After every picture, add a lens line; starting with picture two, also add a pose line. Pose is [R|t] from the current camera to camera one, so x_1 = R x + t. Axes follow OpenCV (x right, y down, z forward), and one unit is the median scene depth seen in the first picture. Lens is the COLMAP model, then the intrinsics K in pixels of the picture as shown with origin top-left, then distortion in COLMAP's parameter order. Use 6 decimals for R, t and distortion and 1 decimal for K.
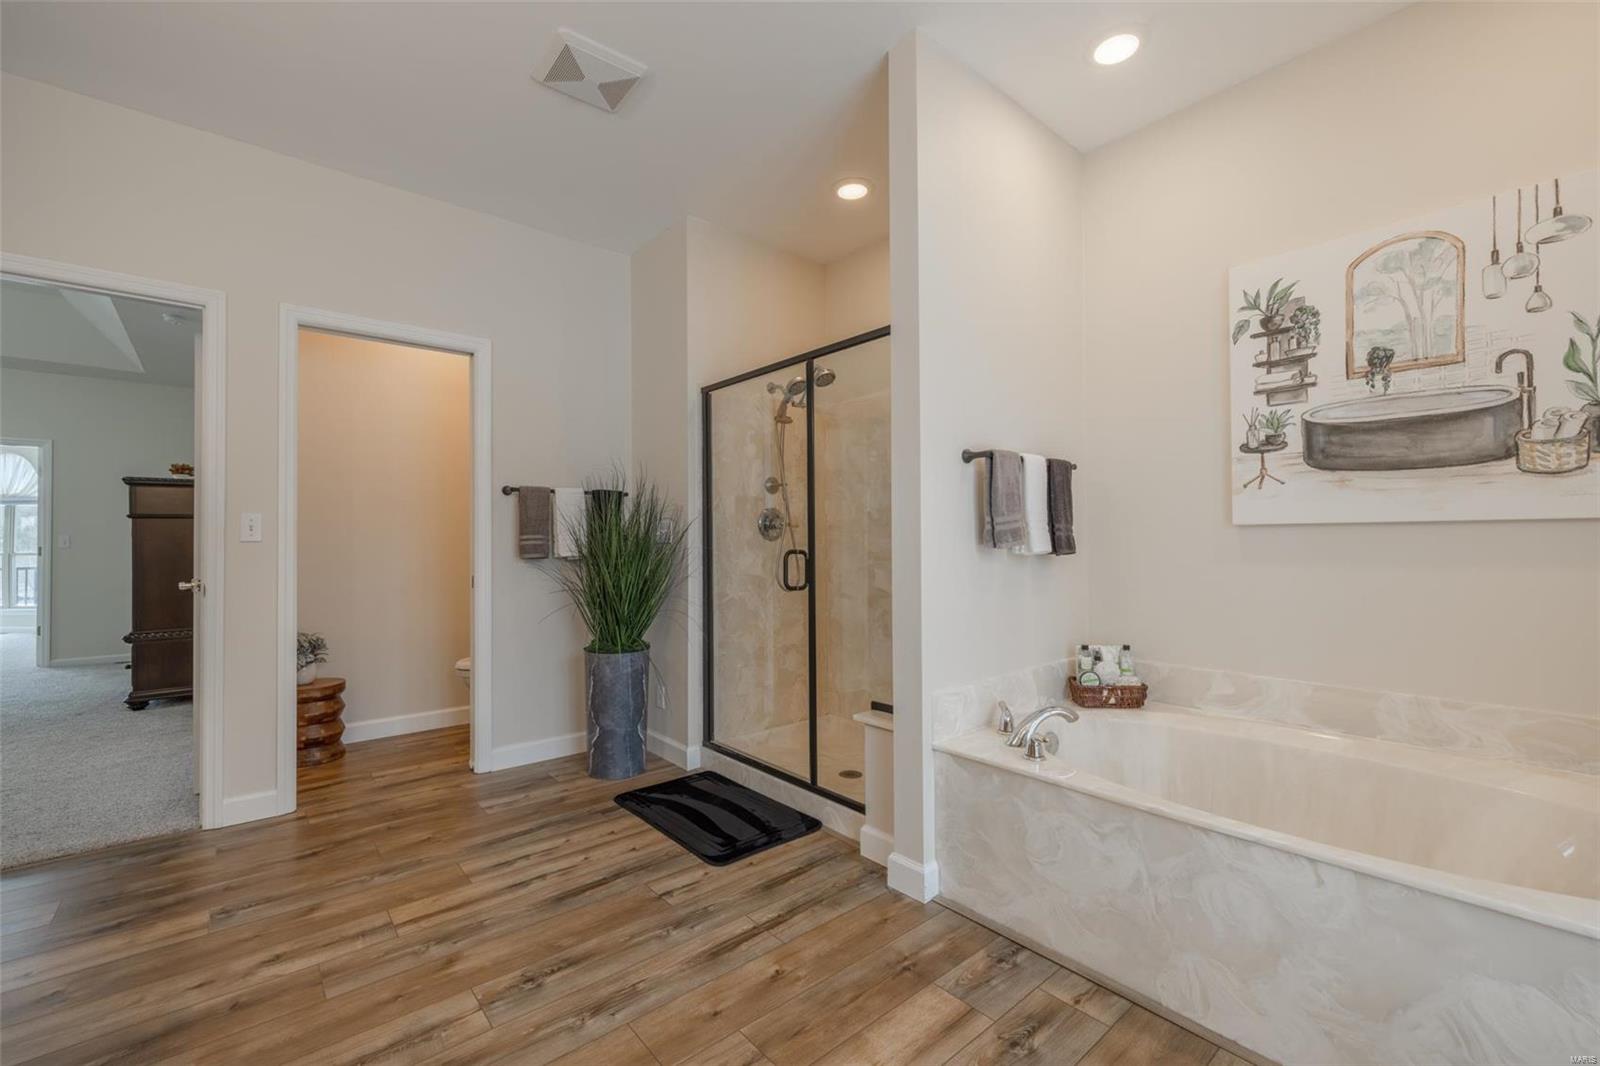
lens RADIAL K [[667.4, 0, 791.3], [0, 667.4, 537.3], [0, 0, 1]] dist [-0.002487, -0.000376]
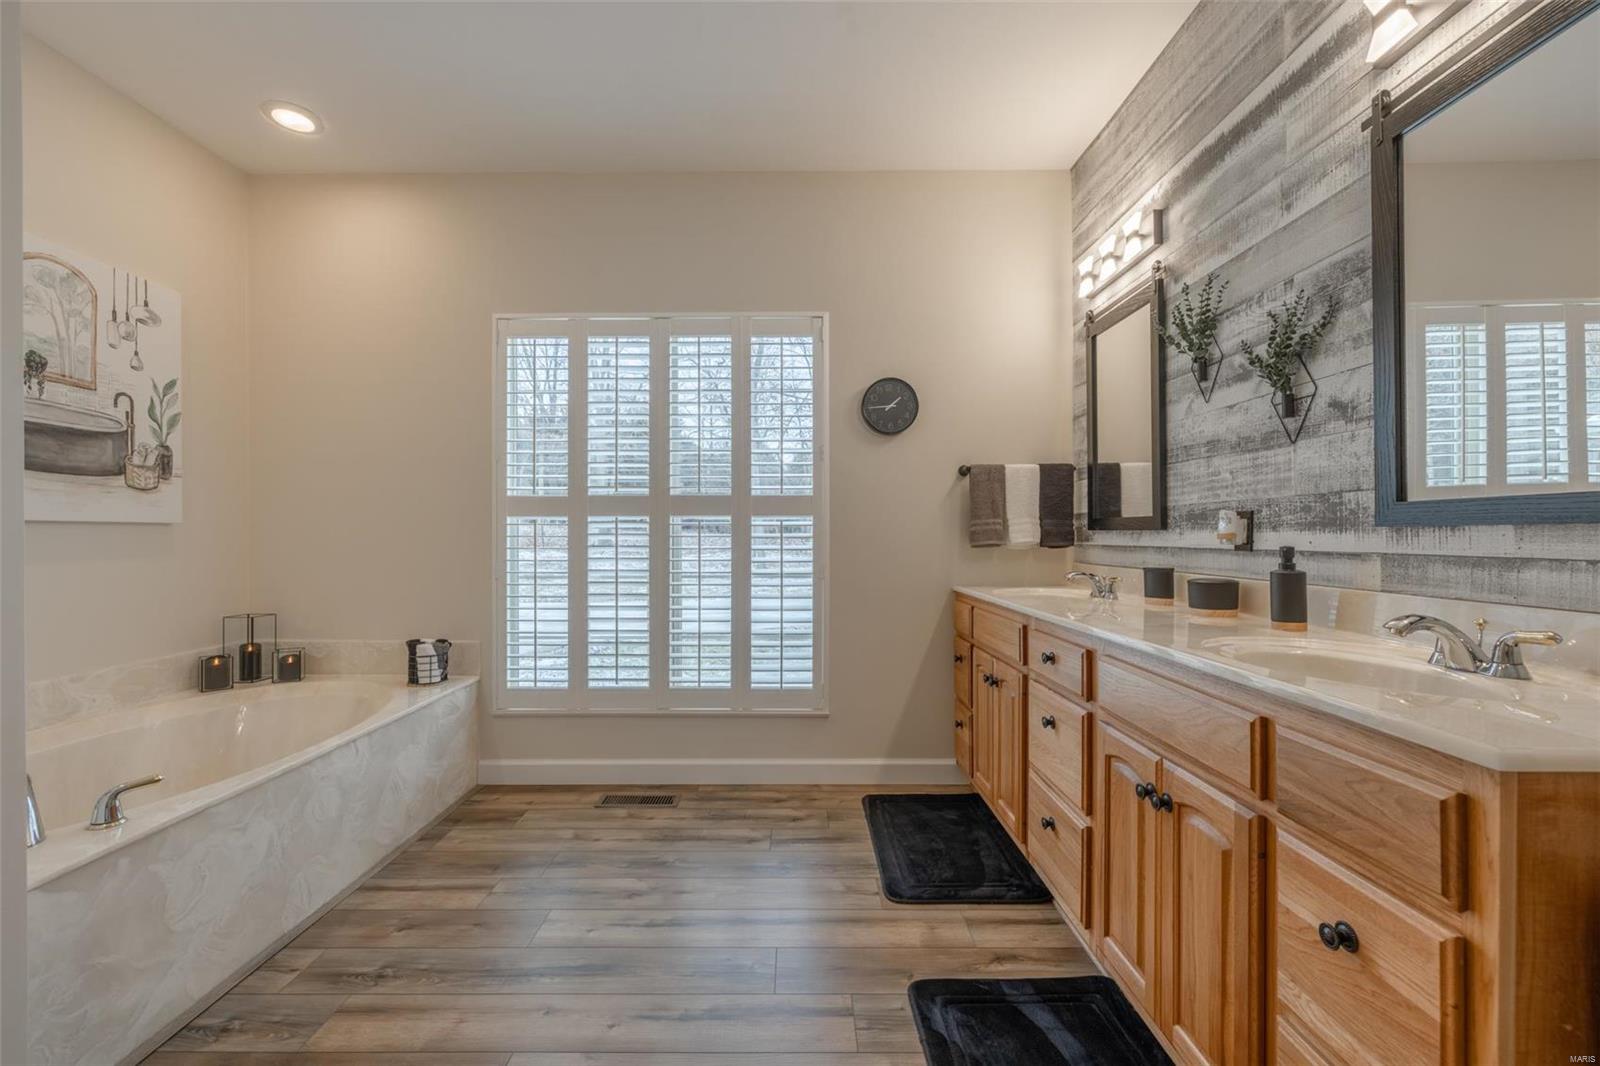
lens RADIAL K [[667.4, 0, 791.3], [0, 667.4, 537.3], [0, 0, 1]] dist [-0.002487, -0.000376]
pose [[-0.763054, 0.003677, 0.646324, -0.758733], [0.000671, 0.999988, -0.004897, 0.010374], [-0.646334, -0.003303, -0.763047, 1.138826]]
